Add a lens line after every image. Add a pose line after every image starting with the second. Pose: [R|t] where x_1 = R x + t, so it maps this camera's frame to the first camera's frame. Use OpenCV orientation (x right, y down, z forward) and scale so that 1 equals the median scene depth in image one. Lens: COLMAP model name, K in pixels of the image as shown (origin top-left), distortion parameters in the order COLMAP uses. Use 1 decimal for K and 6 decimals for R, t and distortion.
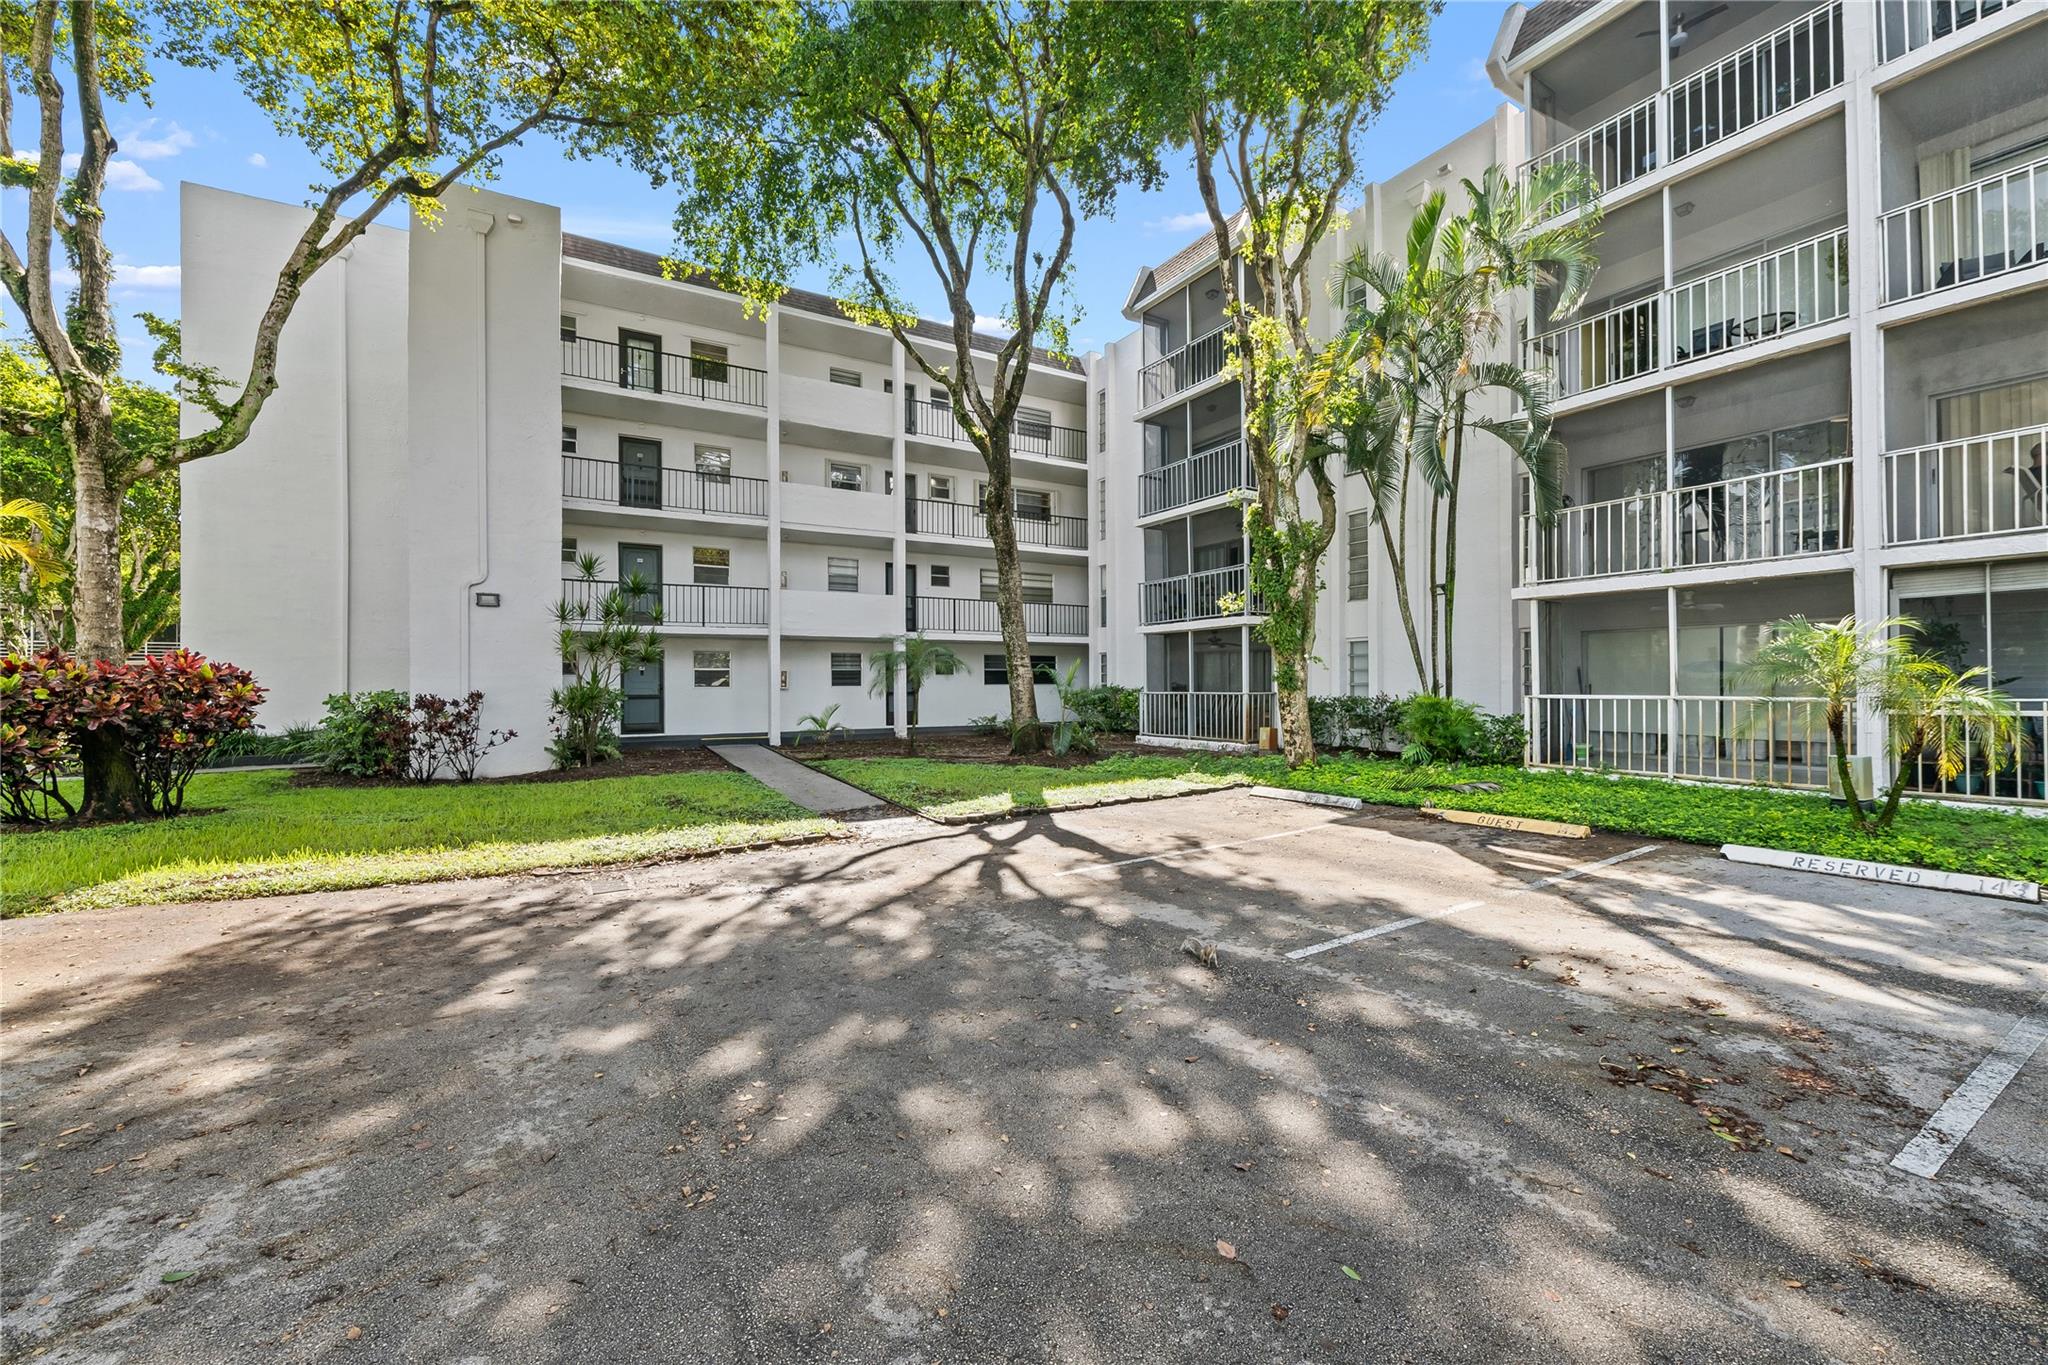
lens RADIAL K [[813.9, 0, 1024.0], [0, 813.9, 682.5], [0, 0, 1]] dist [-0.000298, -0.000194]
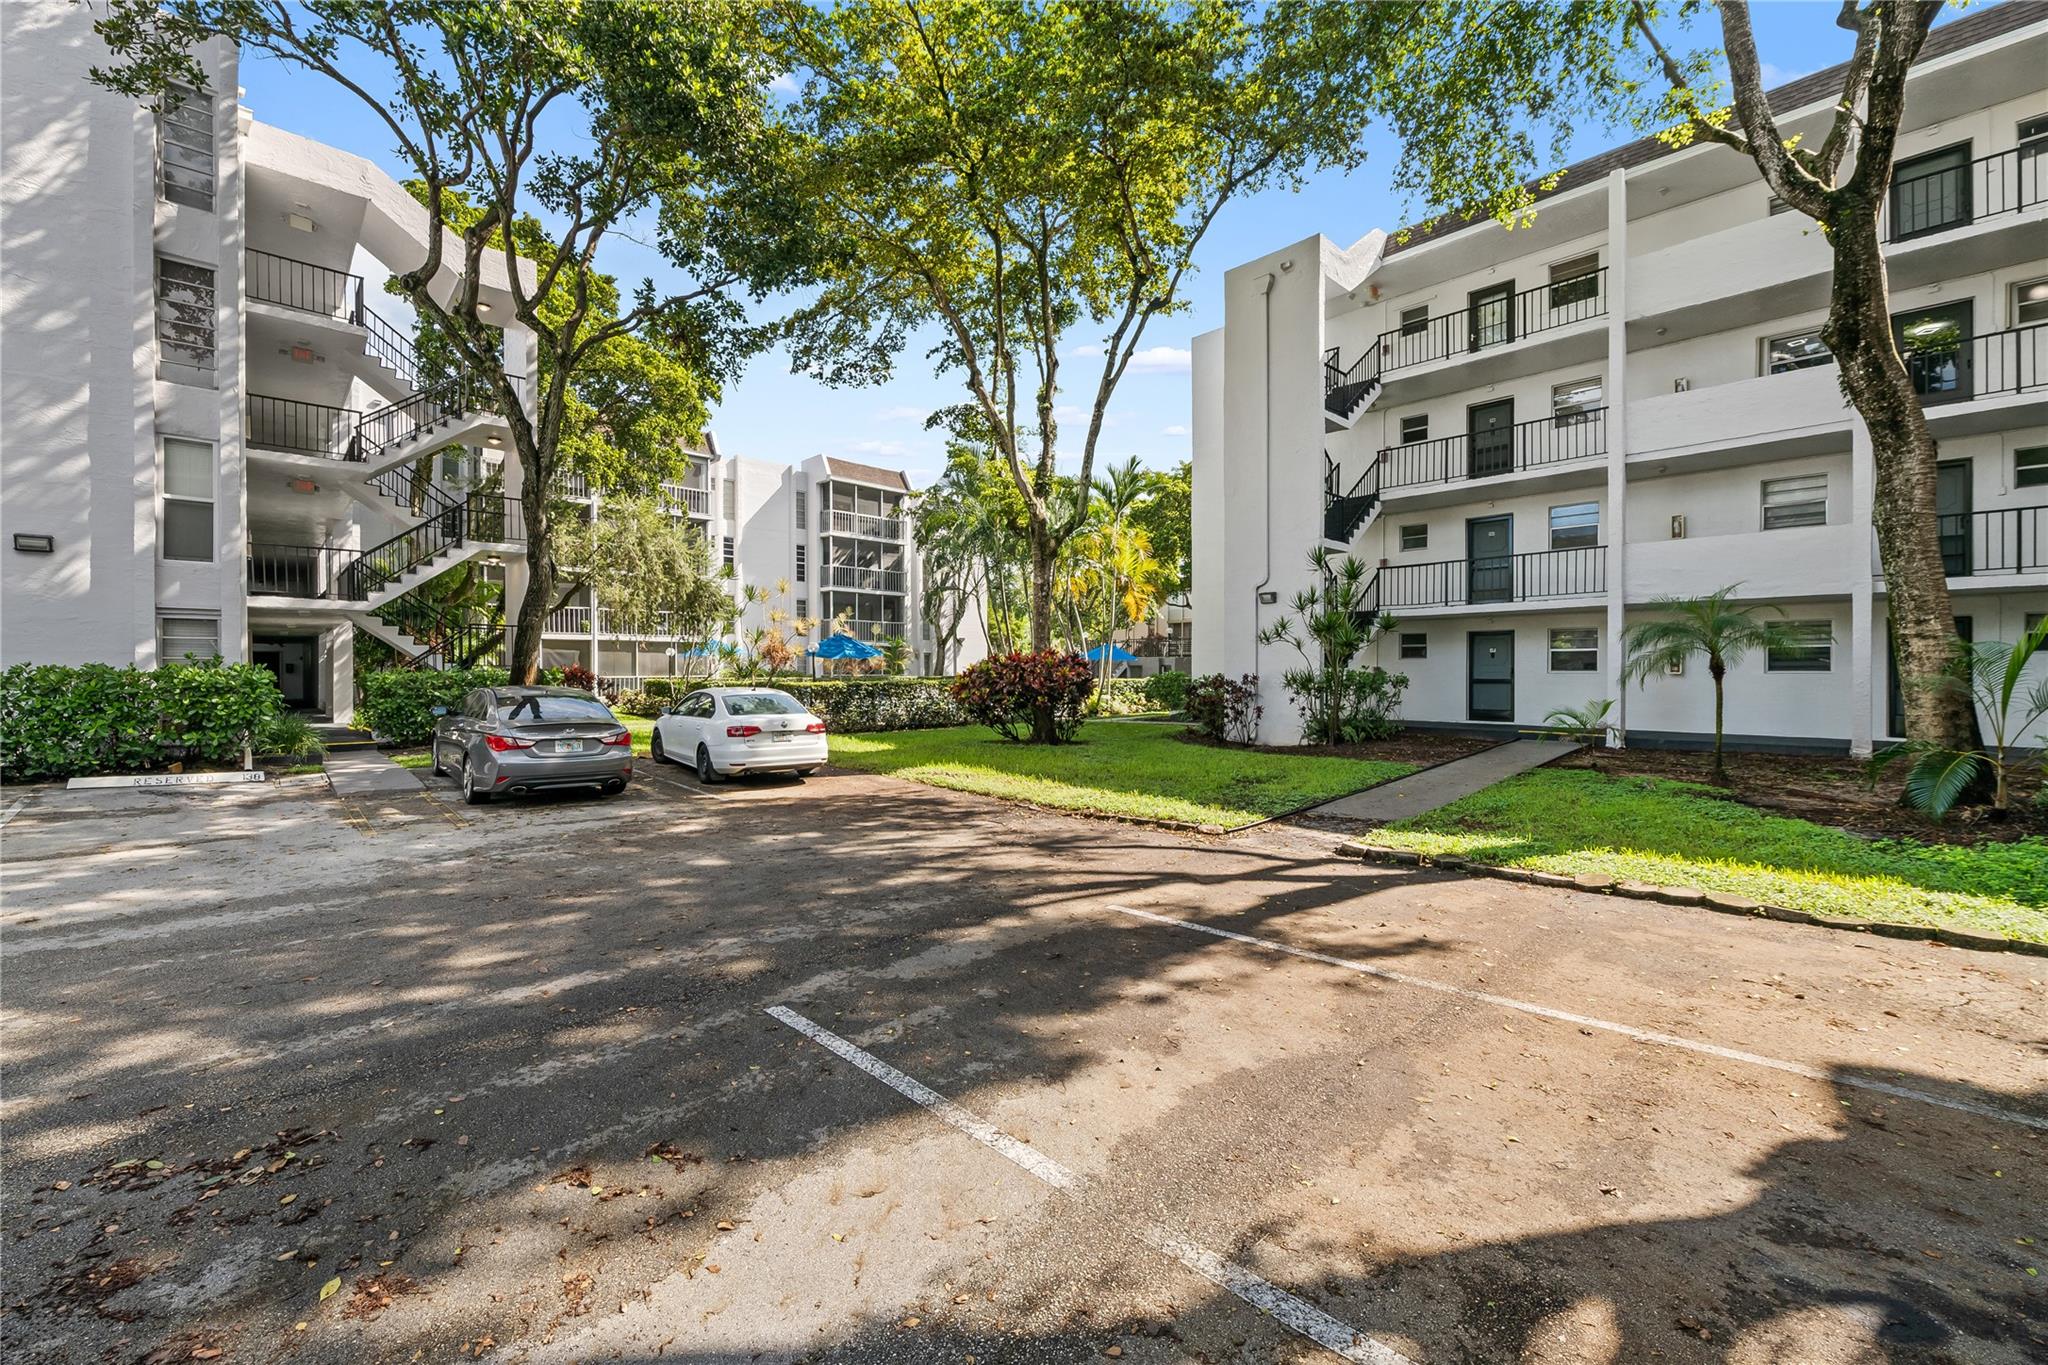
lens RADIAL K [[823.7, 0, 1035.7], [0, 823.7, 674.3], [0, 0, 1]] dist [-0.016464, -0.000004]
pose [[0.216841, 0.011999, -0.976133, 0.810351], [0.002435, 0.999915, 0.012832, -0.009085], [0.976204, -0.005159, 0.216794, 0.730844]]
